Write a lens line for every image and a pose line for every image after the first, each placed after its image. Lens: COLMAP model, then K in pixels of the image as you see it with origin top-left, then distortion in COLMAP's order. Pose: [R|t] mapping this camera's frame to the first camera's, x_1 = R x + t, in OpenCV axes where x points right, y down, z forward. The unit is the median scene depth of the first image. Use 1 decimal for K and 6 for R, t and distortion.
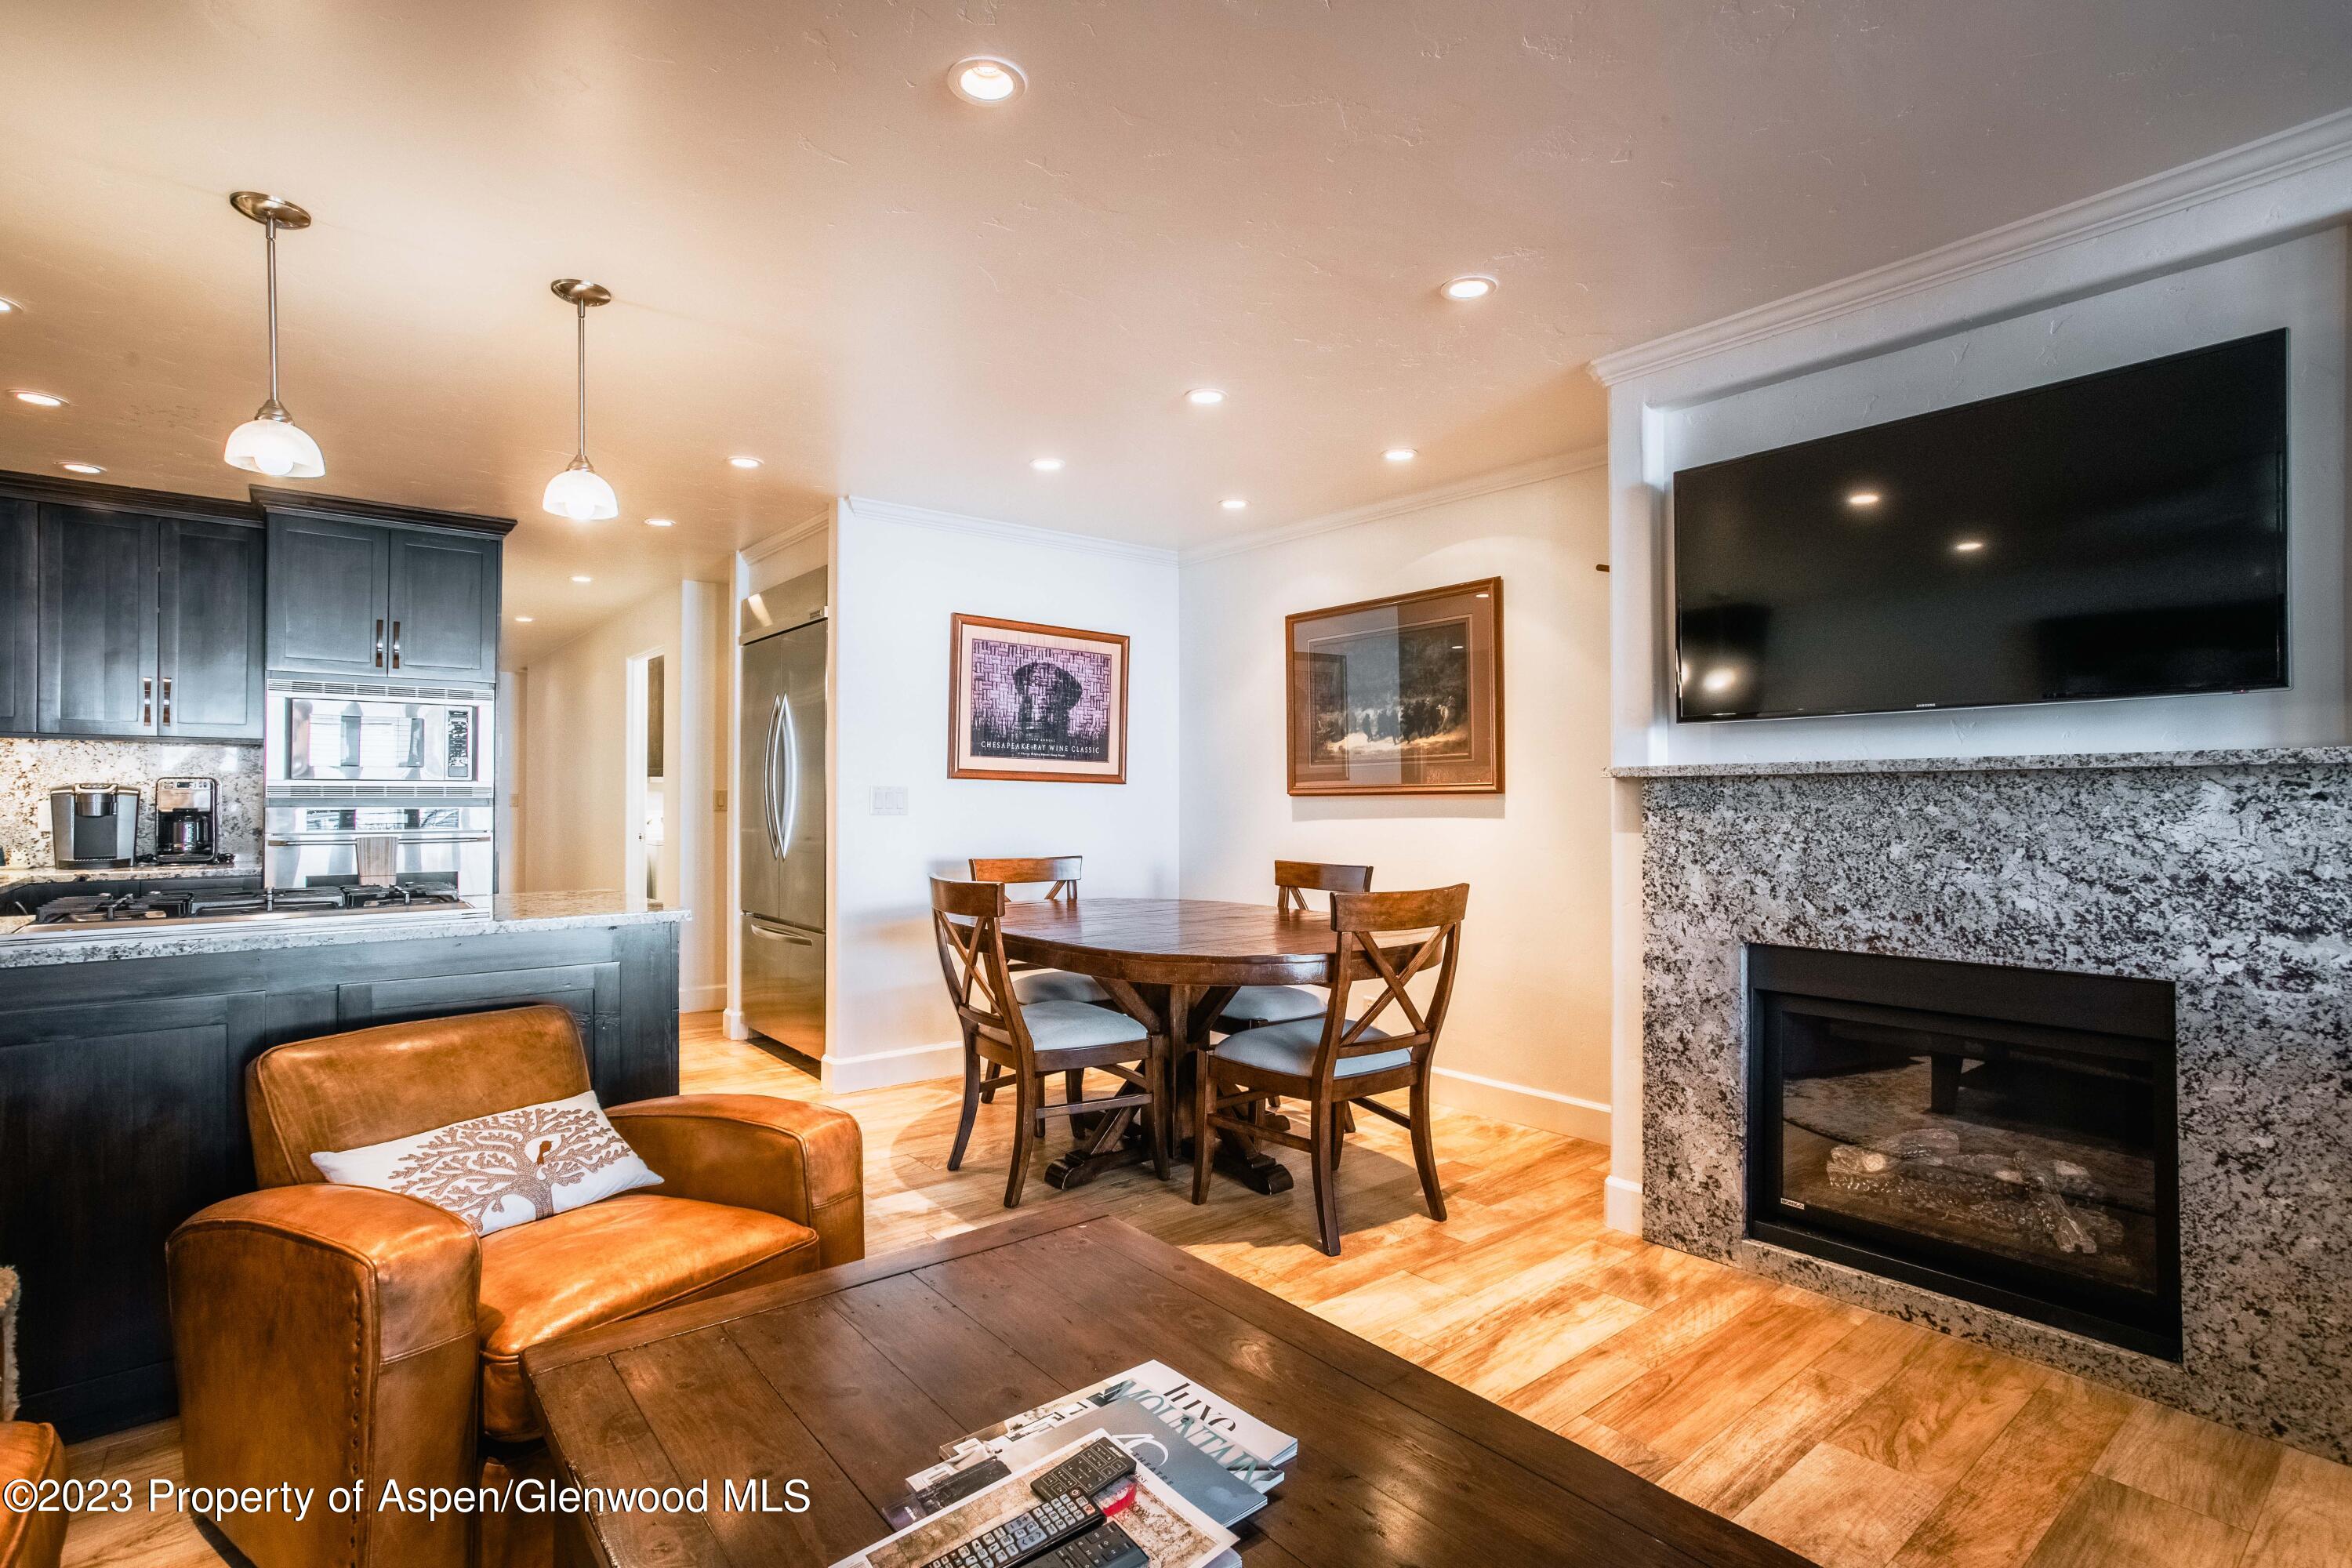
lens RADIAL K [[1132.5, 0, 1165.7], [0, 1132.5, 785.0], [0, 0, 1]] dist [-0.044749, 0.030489]
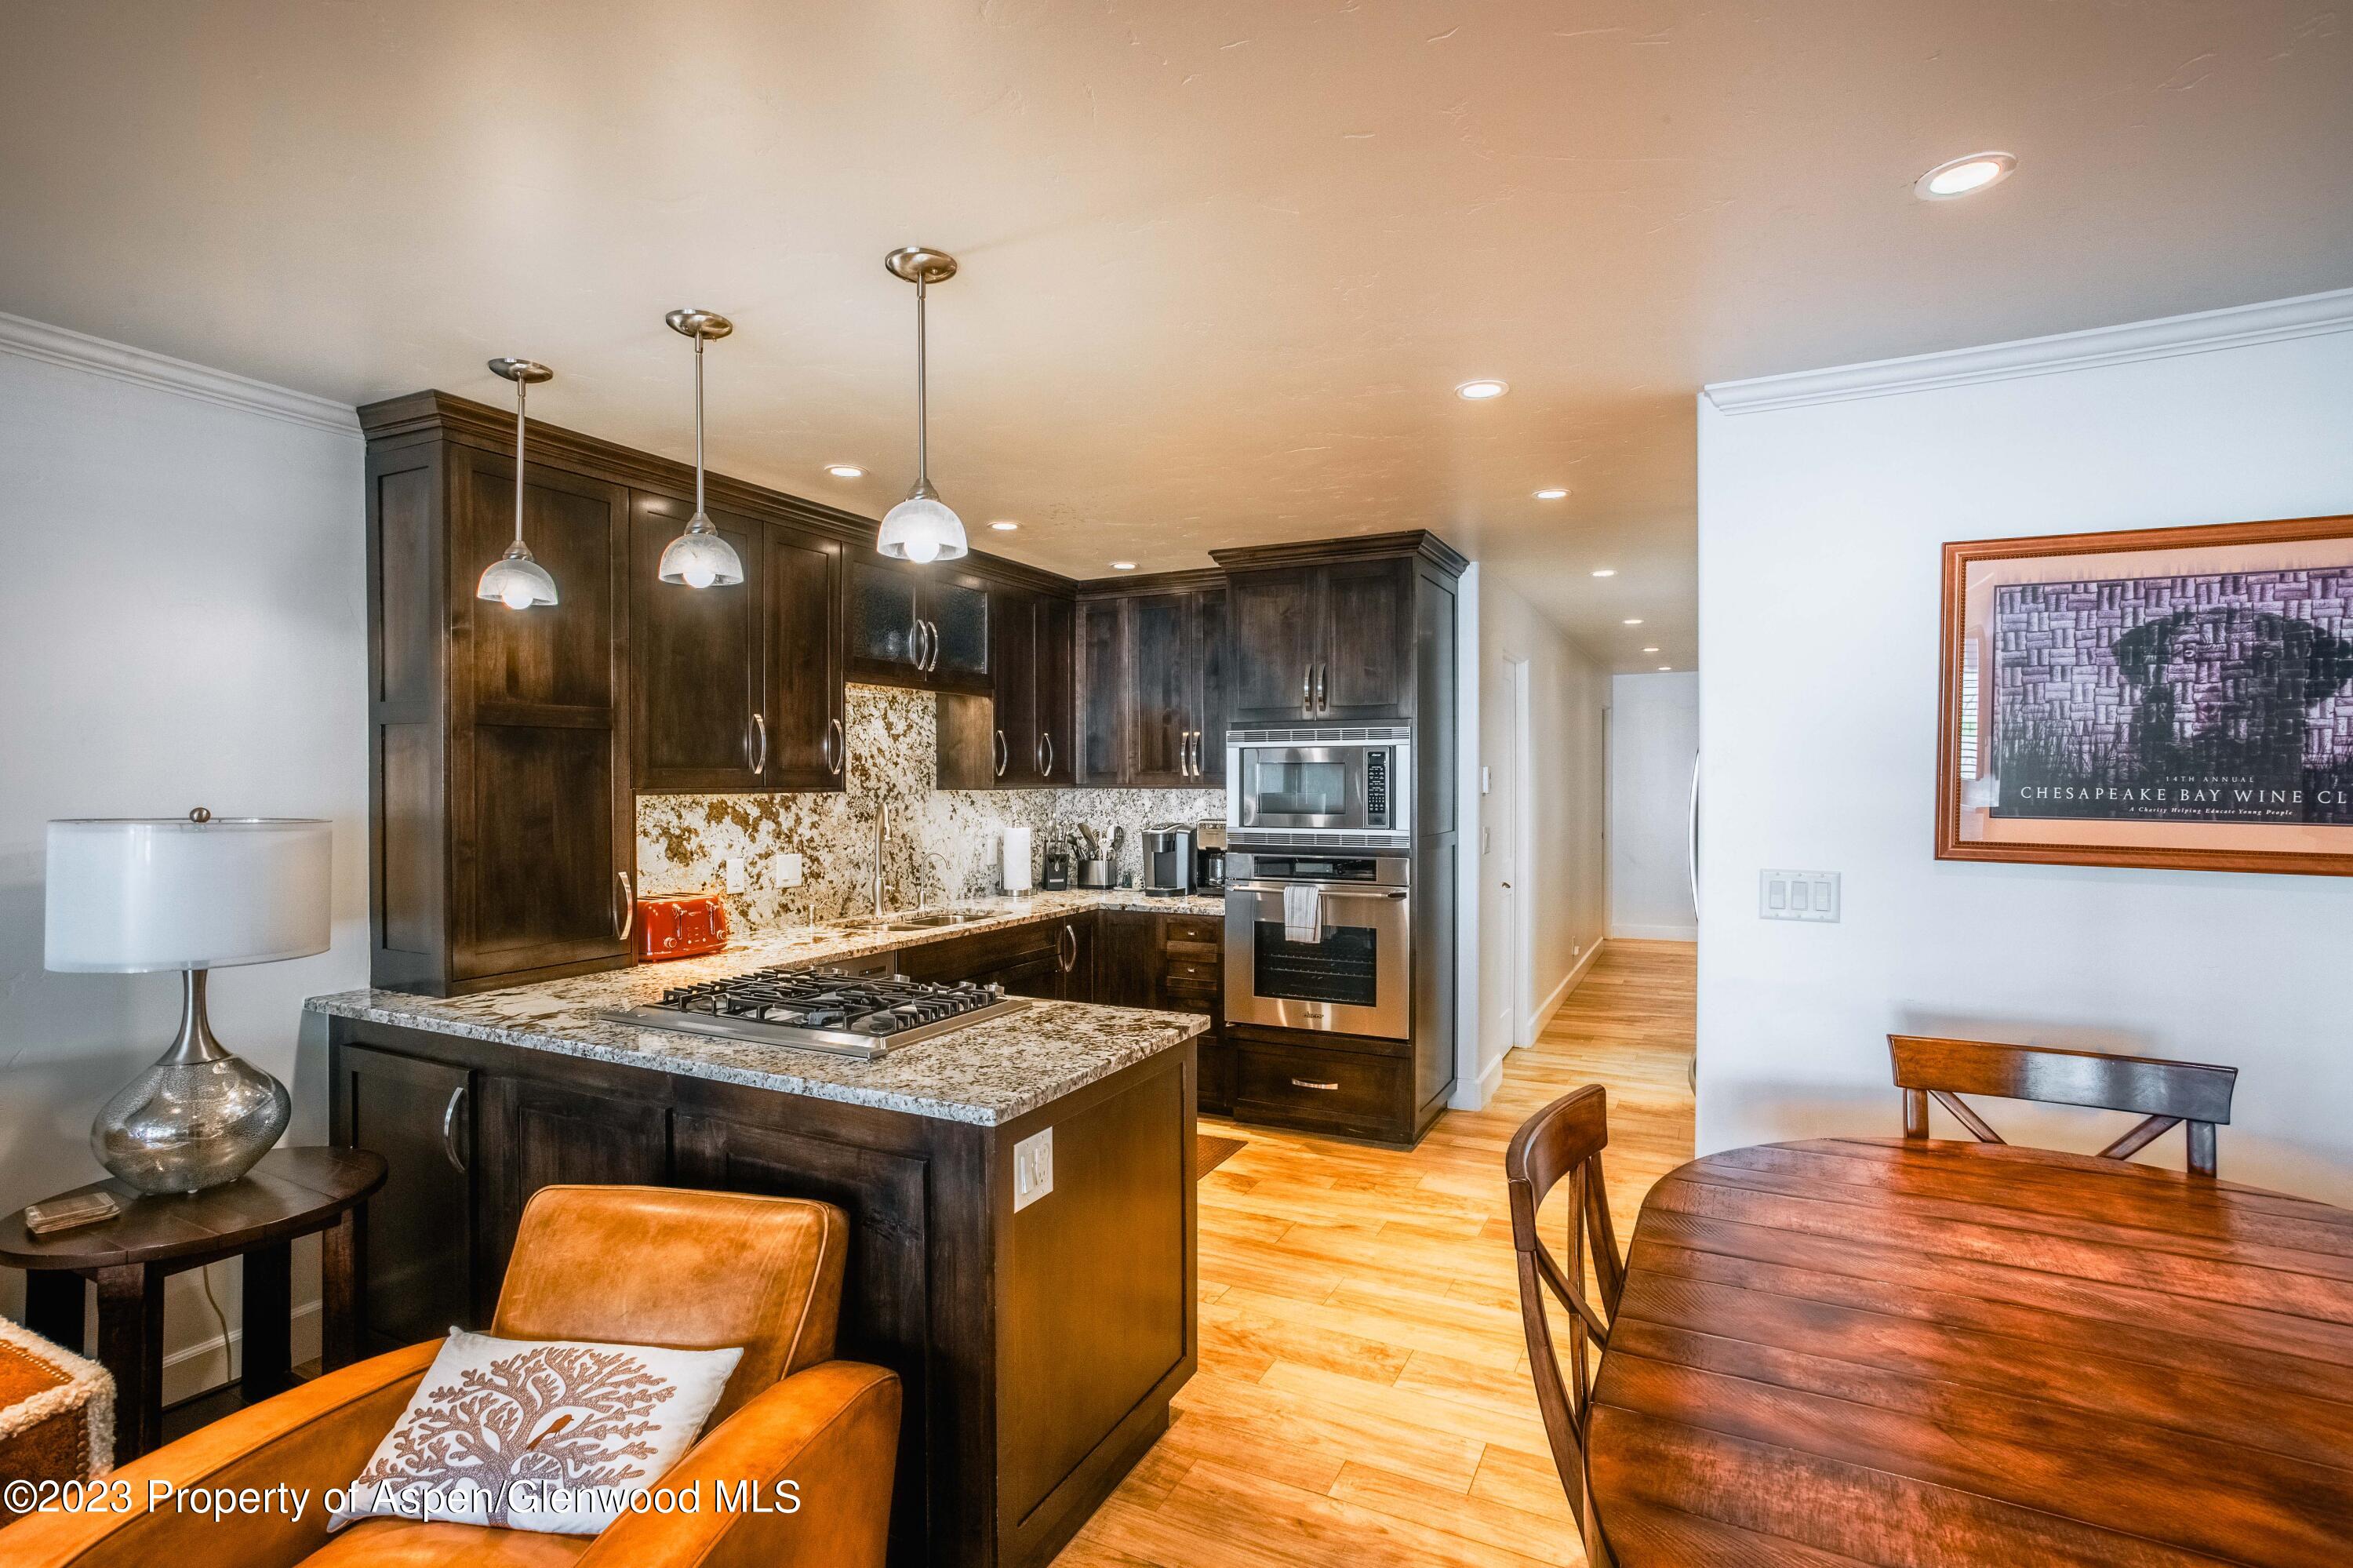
lens RADIAL K [[1133.0, 0, 1178.0], [0, 1133.0, 788.2], [0, 0, 1]] dist [-0.044749, 0.030489]
pose [[0.414166, 0.007004, -0.910174, 0.214573], [0.014374, 0.999795, 0.014234, -0.081111], [0.910088, -0.018978, 0.413981, 0.727517]]
